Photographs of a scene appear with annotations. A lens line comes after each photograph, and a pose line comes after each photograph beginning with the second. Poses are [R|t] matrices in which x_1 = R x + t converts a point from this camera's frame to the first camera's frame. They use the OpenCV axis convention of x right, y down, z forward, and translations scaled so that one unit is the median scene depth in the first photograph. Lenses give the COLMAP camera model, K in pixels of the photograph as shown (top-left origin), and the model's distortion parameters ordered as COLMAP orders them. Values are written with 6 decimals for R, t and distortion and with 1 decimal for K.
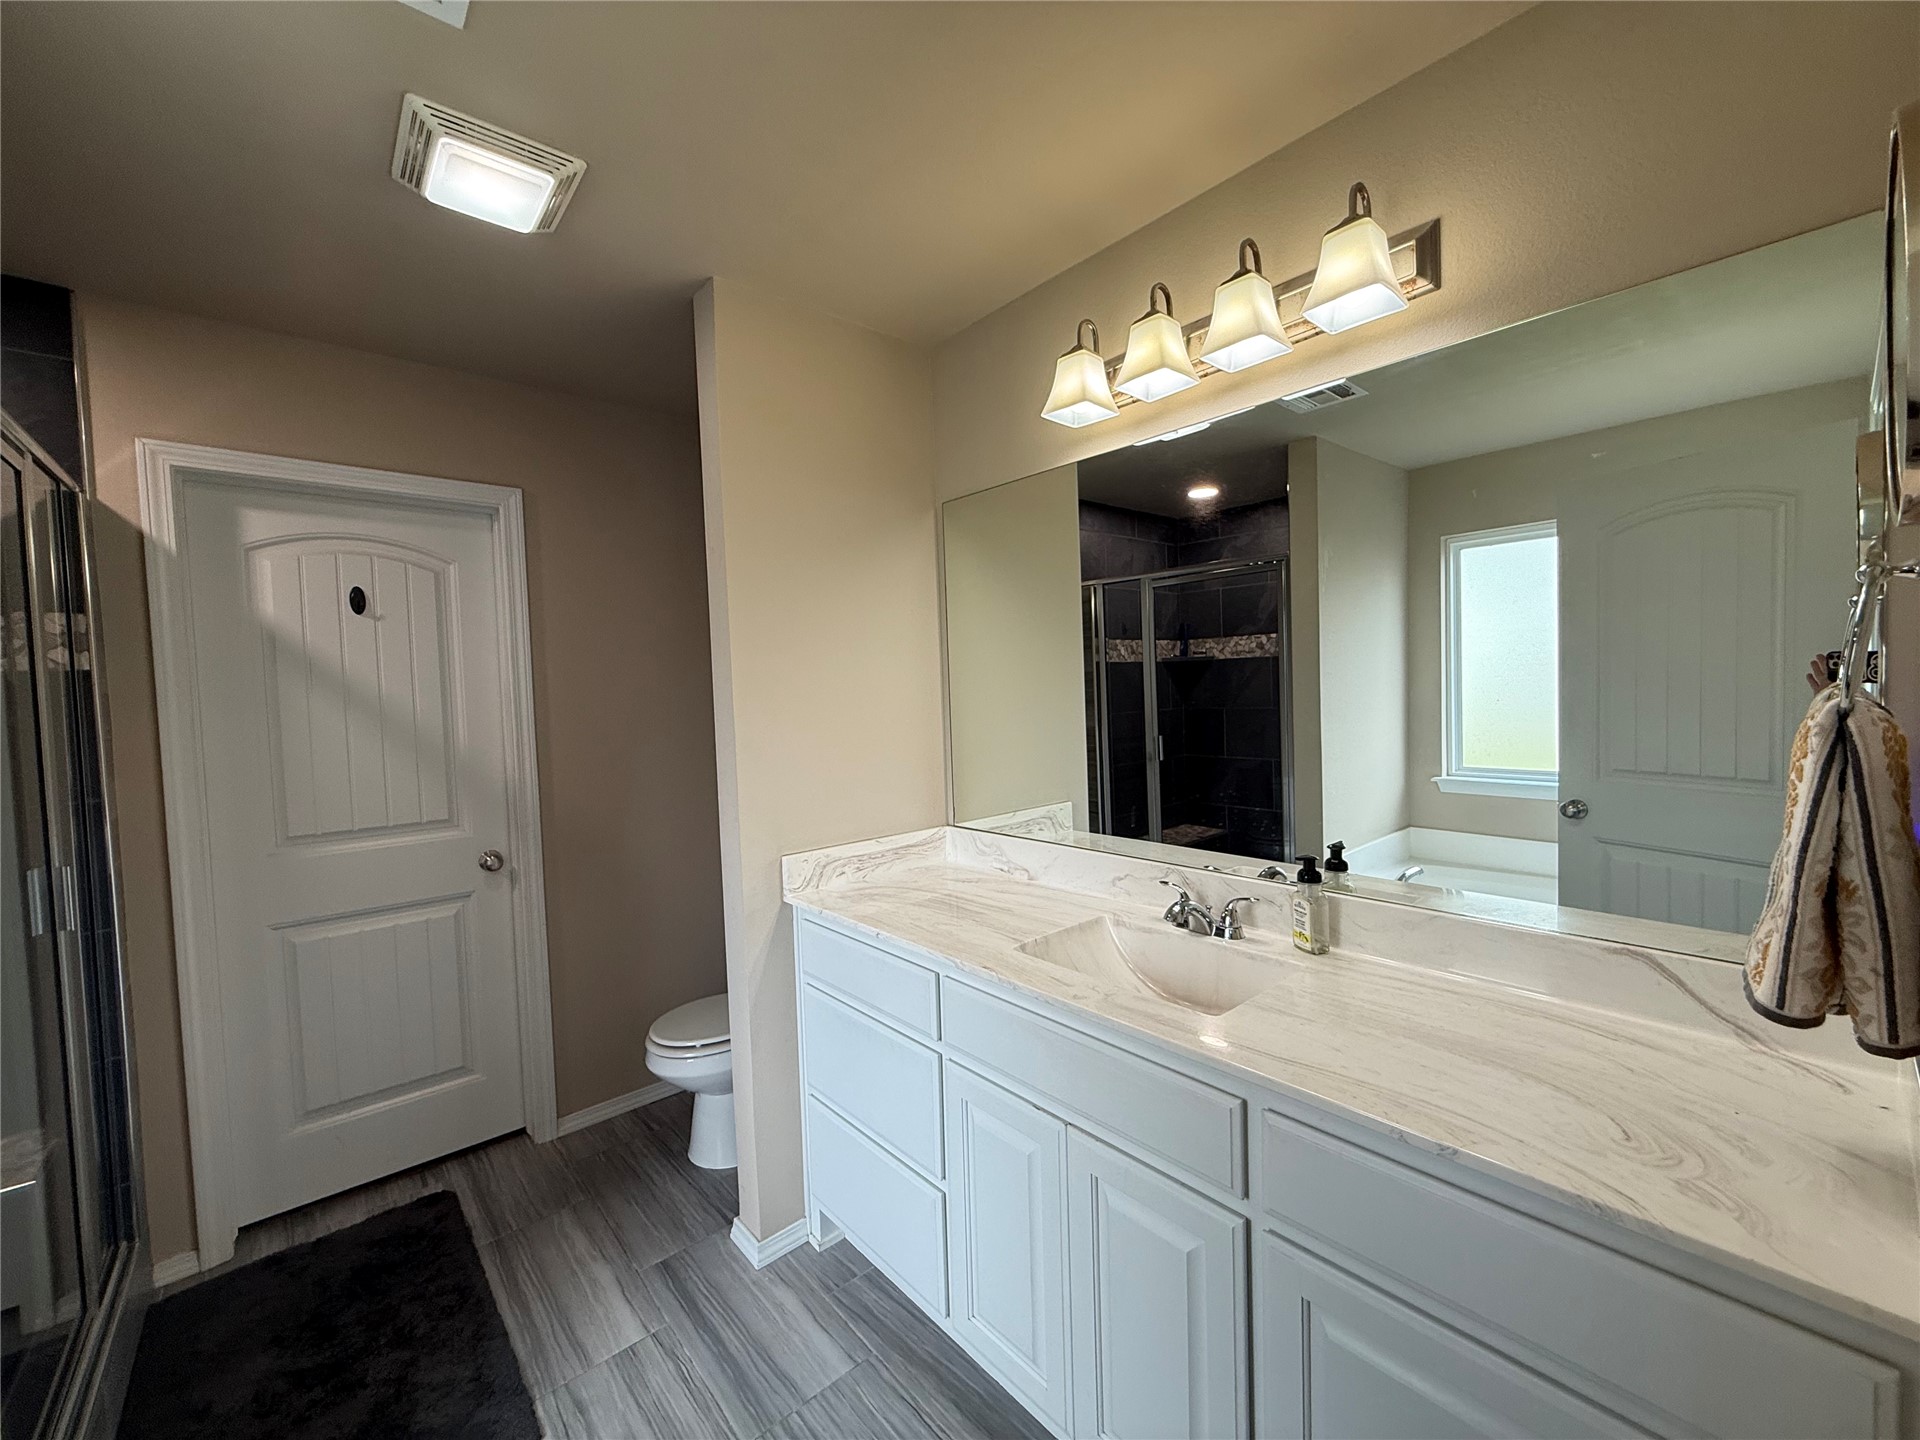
lens RADIAL K [[763.6, 0, 955.1], [0, 763.6, 719.7], [0, 0, 1]] dist [0.000042, 0.000416]
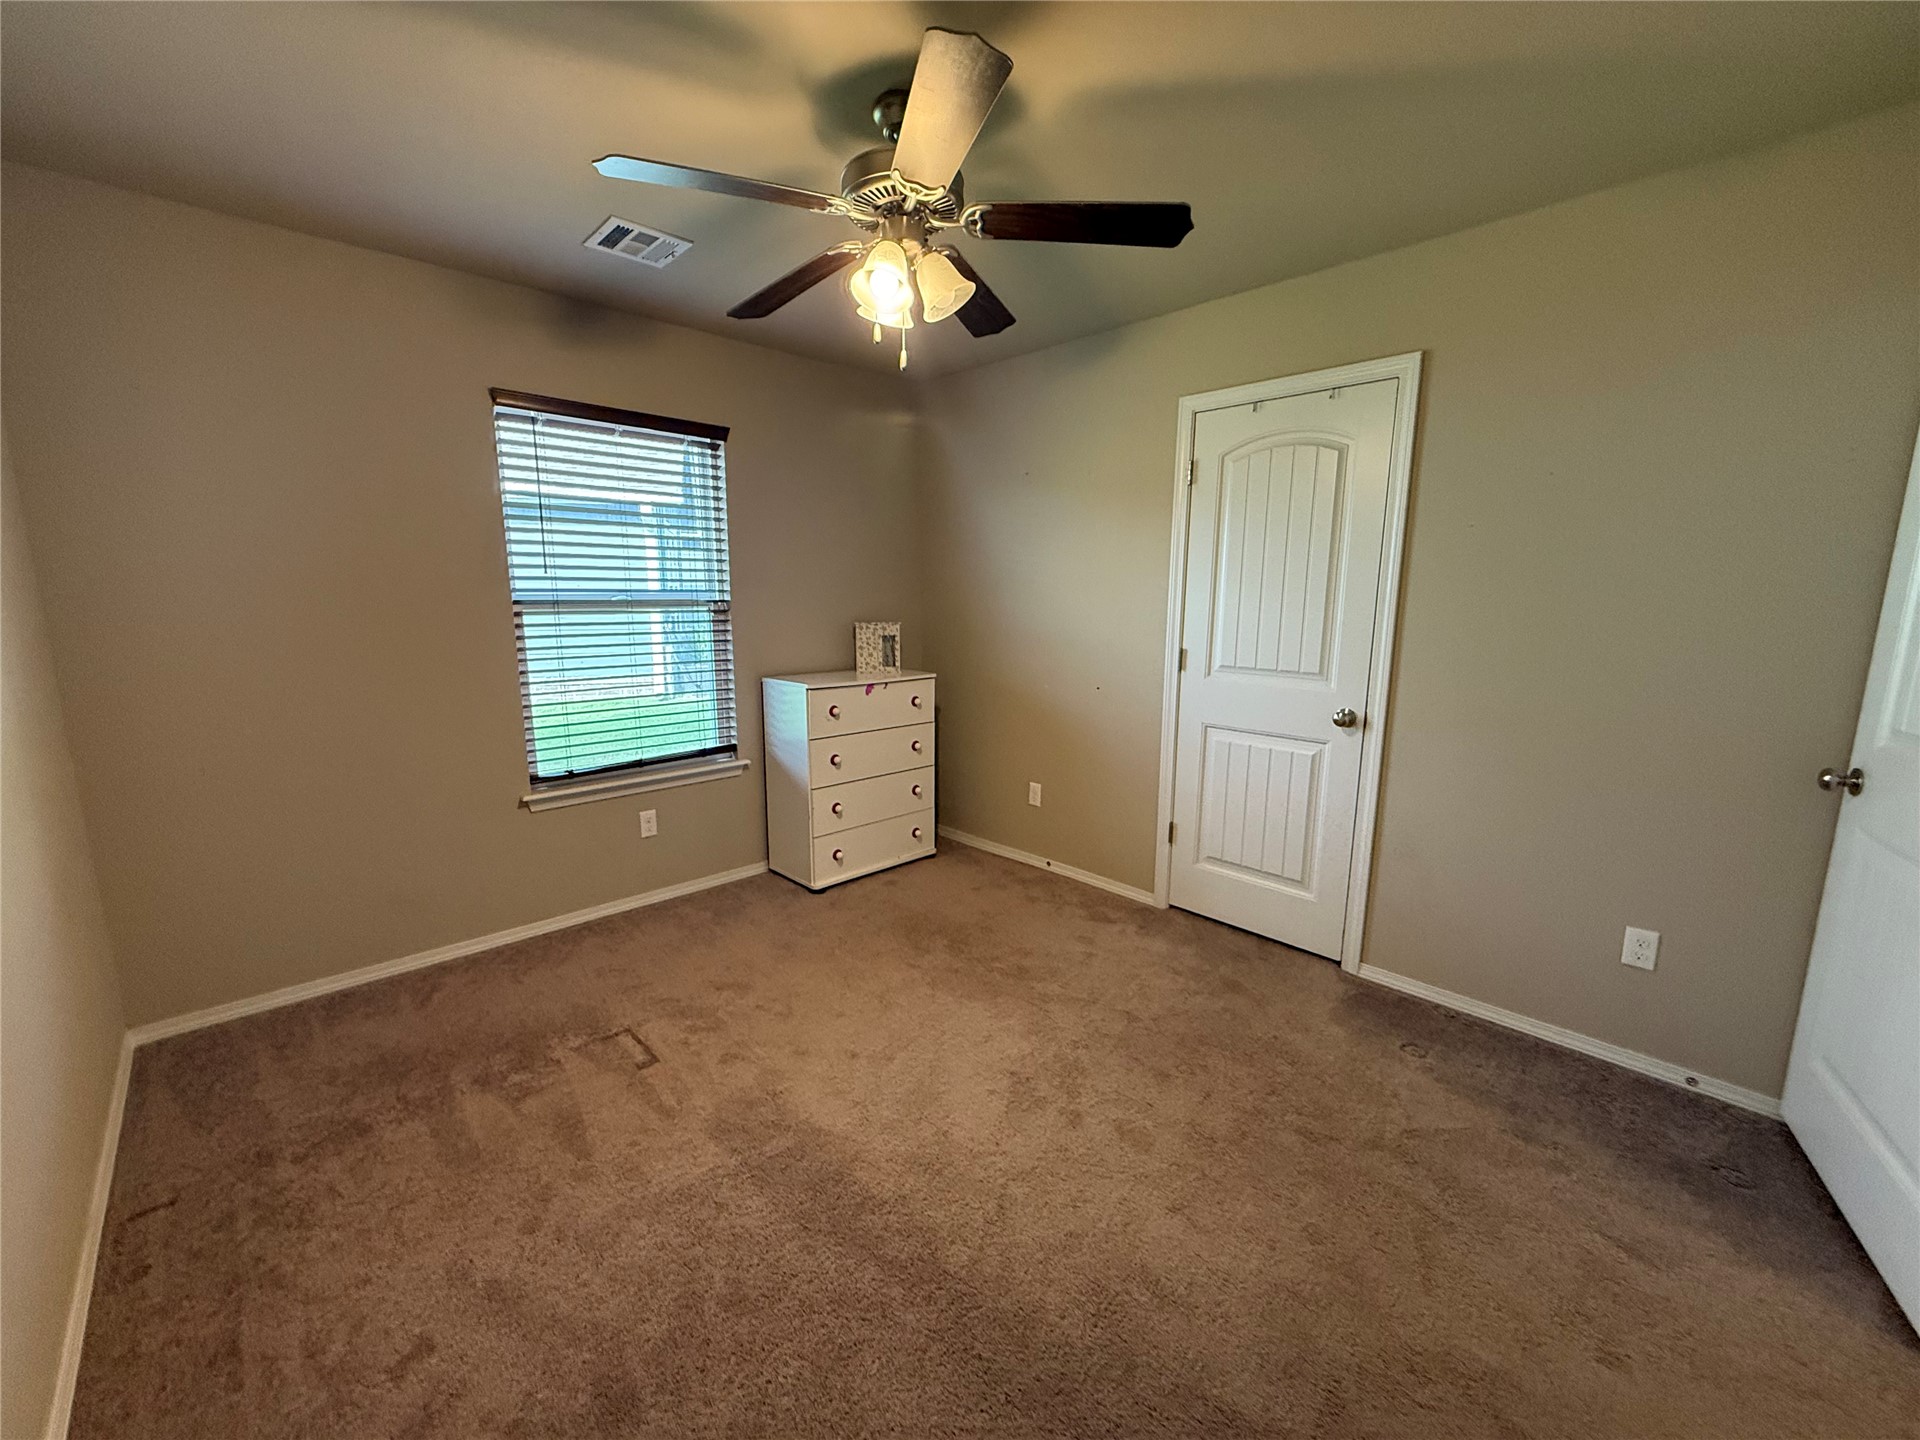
lens RADIAL K [[763.6, 0, 949.2], [0, 763.6, 723.1], [0, 0, 1]] dist [0.000042, 0.000416]
pose [[0.049852, 0.204638, -0.977567, 0.605758], [-0.045246, 0.978242, 0.202472, -0.003464], [0.997731, 0.034137, 0.058027, 0.520885]]
